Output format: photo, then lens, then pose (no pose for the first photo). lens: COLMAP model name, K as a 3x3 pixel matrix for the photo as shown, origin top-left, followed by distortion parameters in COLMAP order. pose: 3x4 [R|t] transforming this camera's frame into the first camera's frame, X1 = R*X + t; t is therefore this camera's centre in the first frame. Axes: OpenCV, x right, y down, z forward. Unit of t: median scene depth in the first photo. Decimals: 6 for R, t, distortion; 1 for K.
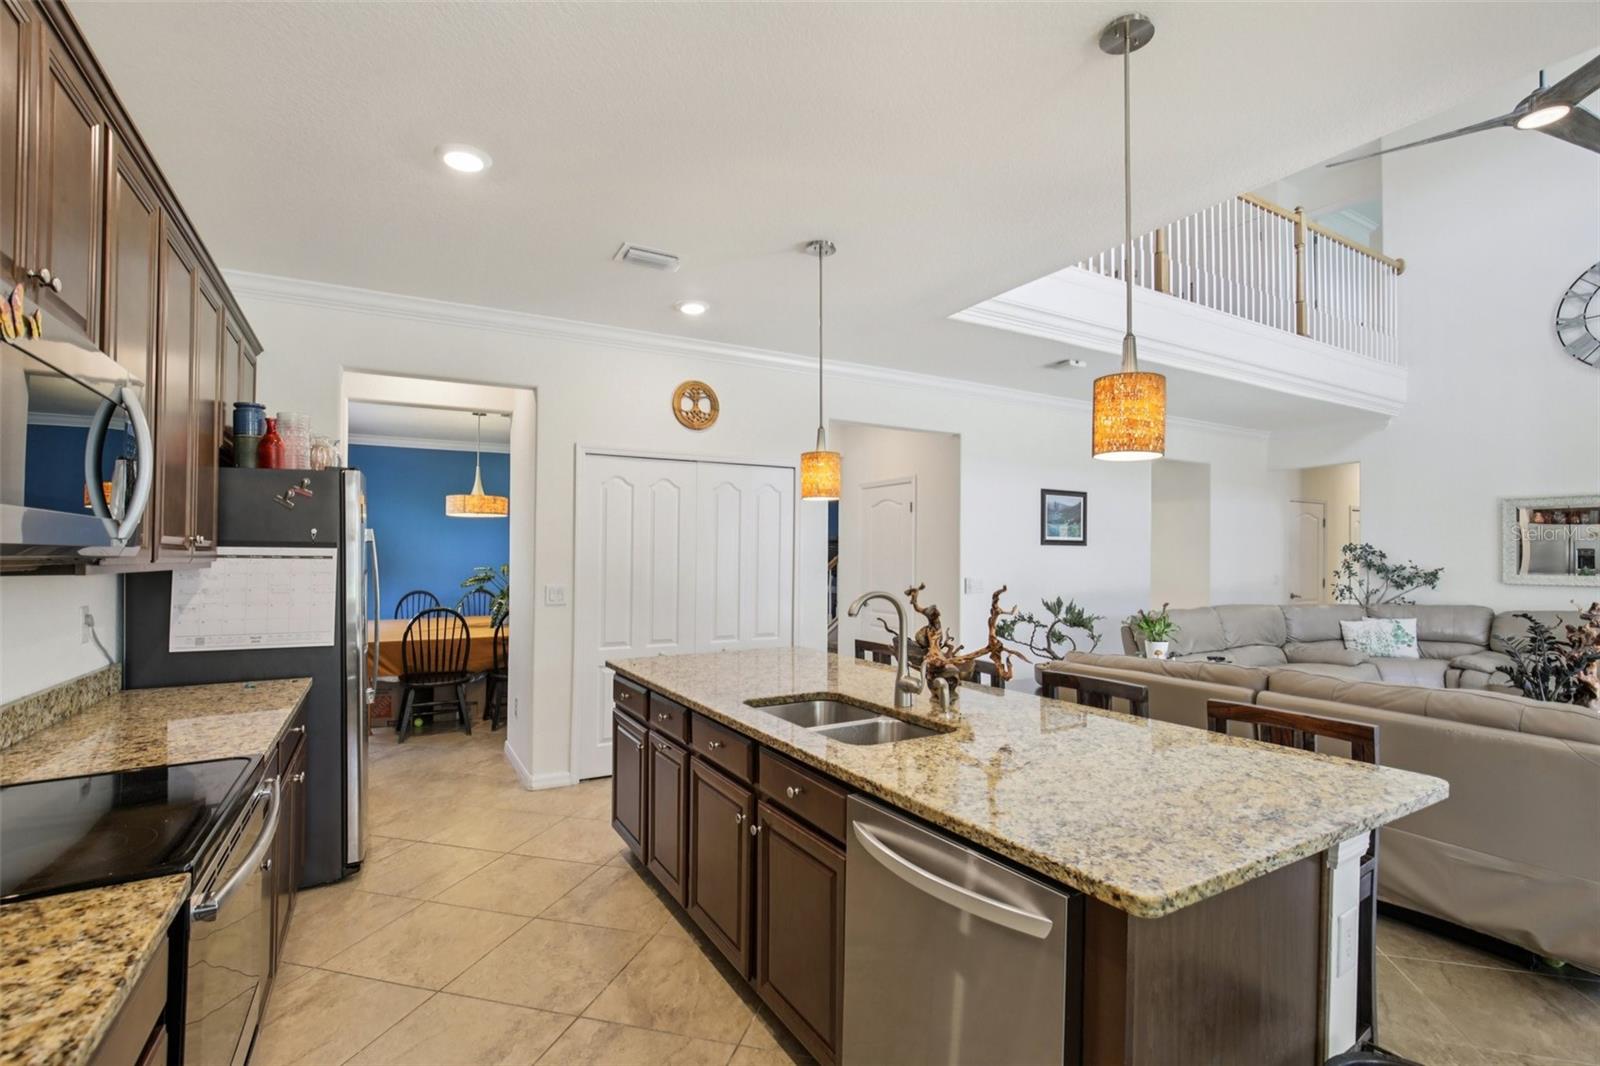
lens RADIAL K [[730.6, 0, 812.4], [0, 730.6, 552.8], [0, 0, 1]] dist [-0.017689, 0.002617]
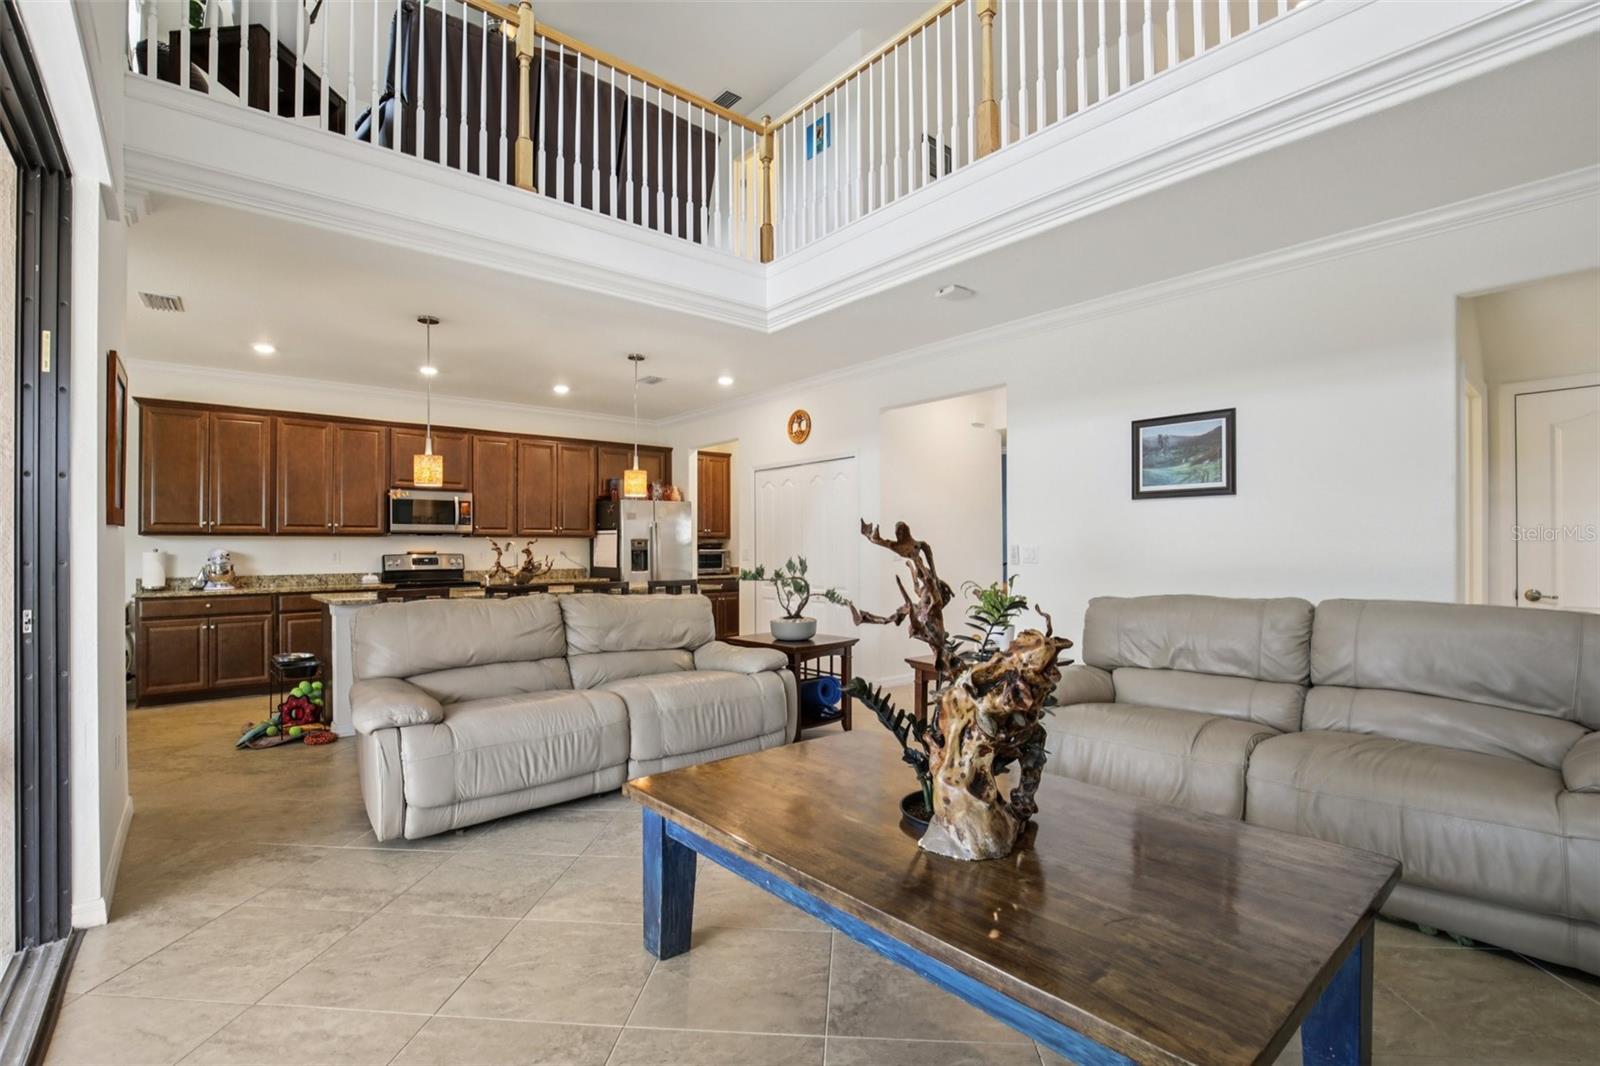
lens RADIAL K [[730.6, 0, 797.4], [0, 730.6, 546.9], [0, 0, 1]] dist [-0.017689, 0.002617]
pose [[0.172508, -0.006076, -0.984989, 0.927286], [0.011959, 0.999920, -0.004073, 0.033382], [0.984936, -0.011077, 0.172567, 0.532172]]
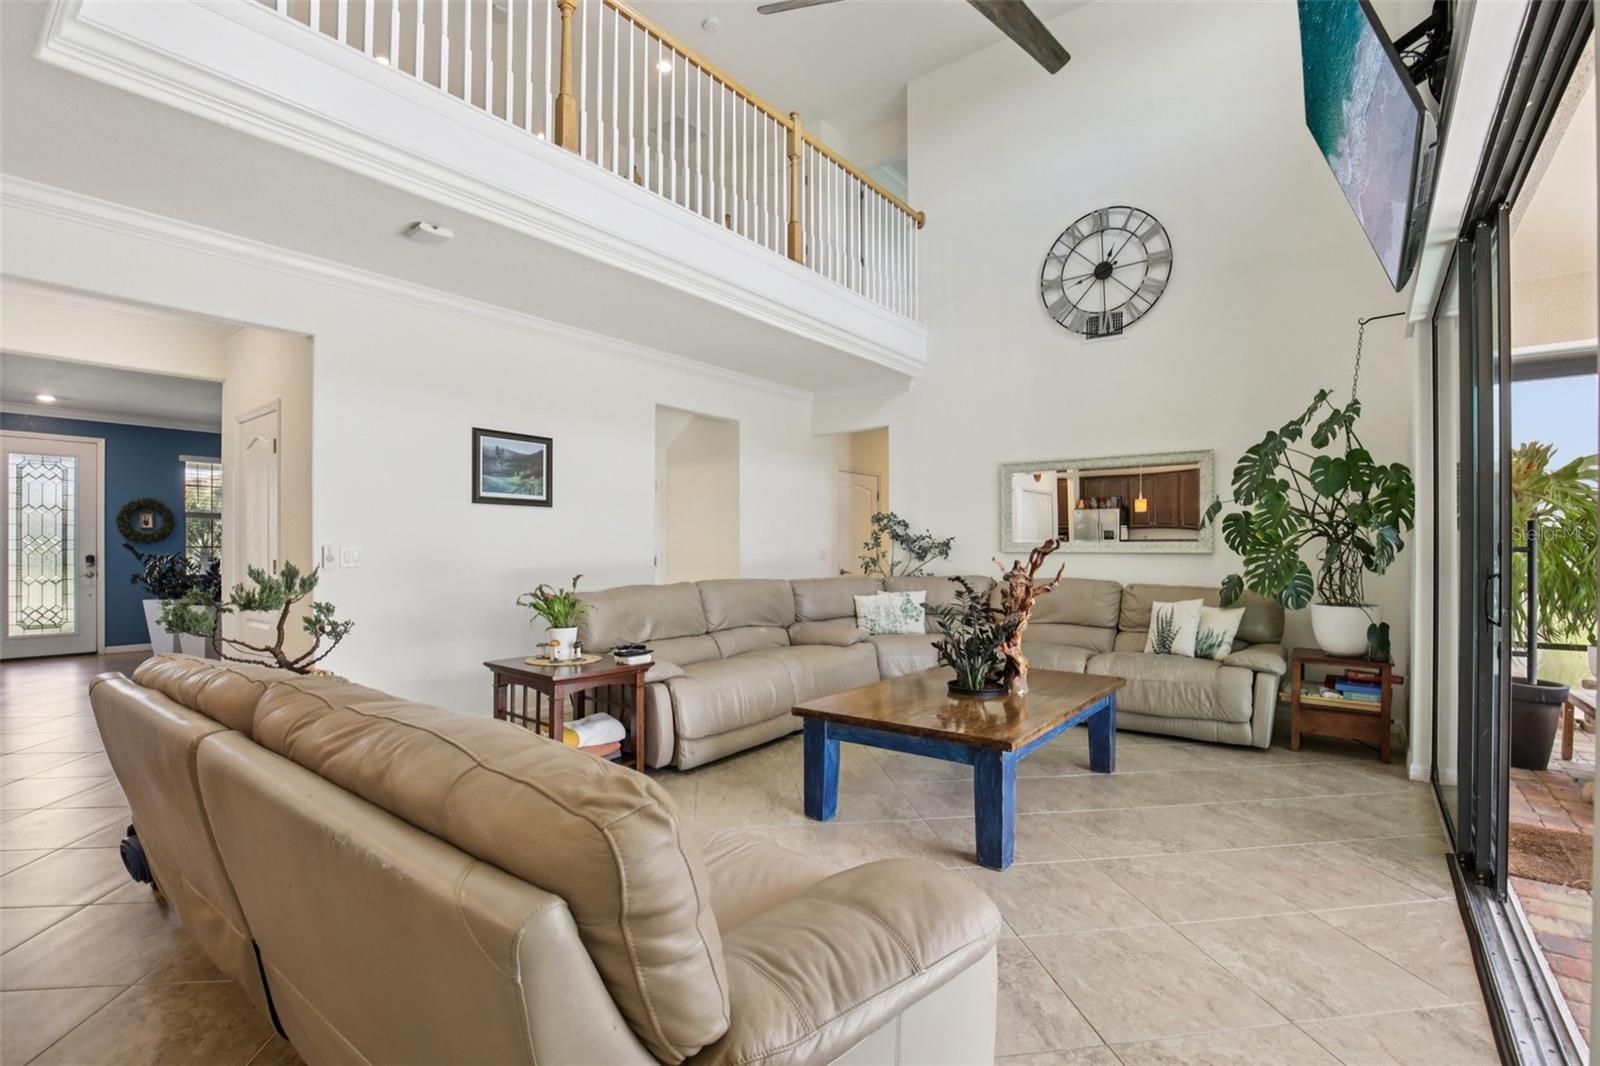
lens RADIAL K [[730.6, 0, 796.2], [0, 730.6, 545.3], [0, 0, 1]] dist [-0.017689, 0.002617]
pose [[0.931424, -0.002348, 0.363928, 0.338929], [0.001977, 0.999997, 0.001393, 0.030657], [-0.363930, -0.000578, 0.931426, 0.184930]]
